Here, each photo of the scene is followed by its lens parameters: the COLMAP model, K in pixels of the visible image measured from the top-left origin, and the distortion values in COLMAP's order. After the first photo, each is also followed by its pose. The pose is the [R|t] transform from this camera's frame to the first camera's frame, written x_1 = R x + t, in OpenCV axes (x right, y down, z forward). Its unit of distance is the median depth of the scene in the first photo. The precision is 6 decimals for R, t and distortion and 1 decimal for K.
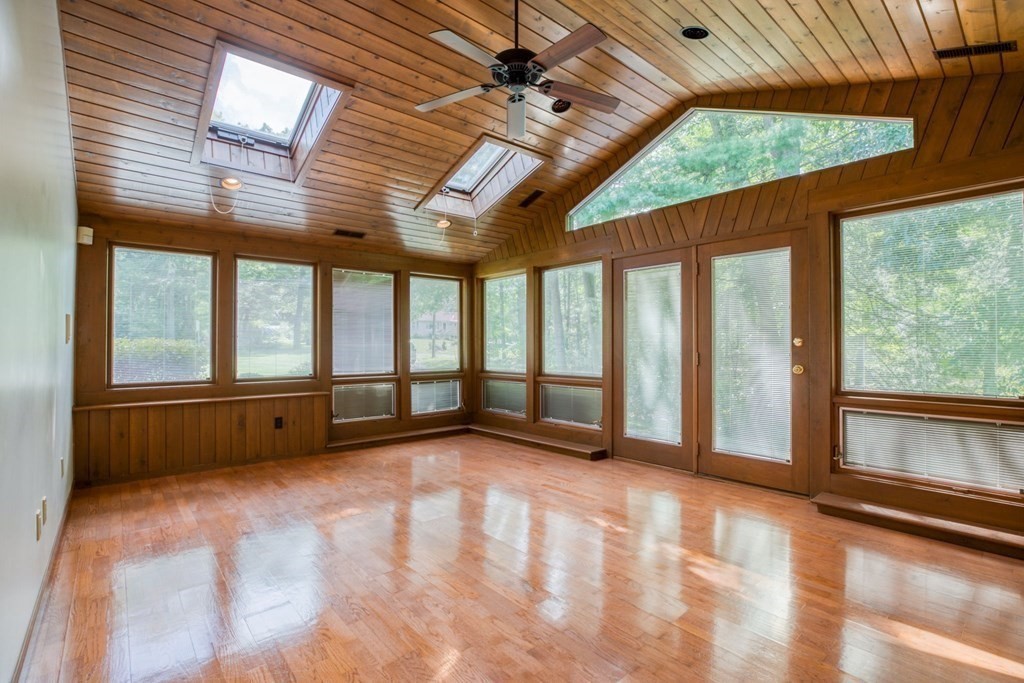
lens RADIAL K [[464.7, 0, 512.0], [0, 464.7, 341.5], [0, 0, 1]] dist [-0.025756, 0.000340]
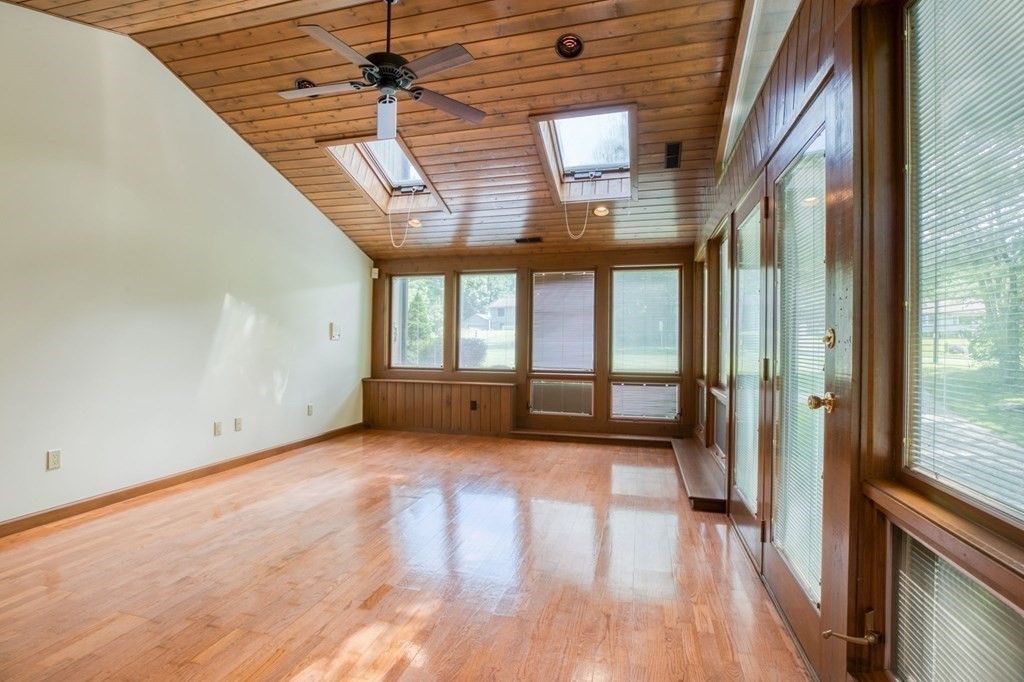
lens RADIAL K [[474.8, 0, 511.3], [0, 474.8, 333.6], [0, 0, 1]] dist [-0.025205, -0.000011]
pose [[0.567071, -0.012088, -0.823580, 0.514757], [-0.003180, 0.999853, -0.016865, 0.006024], [0.823663, 0.012182, 0.566949, 0.318554]]
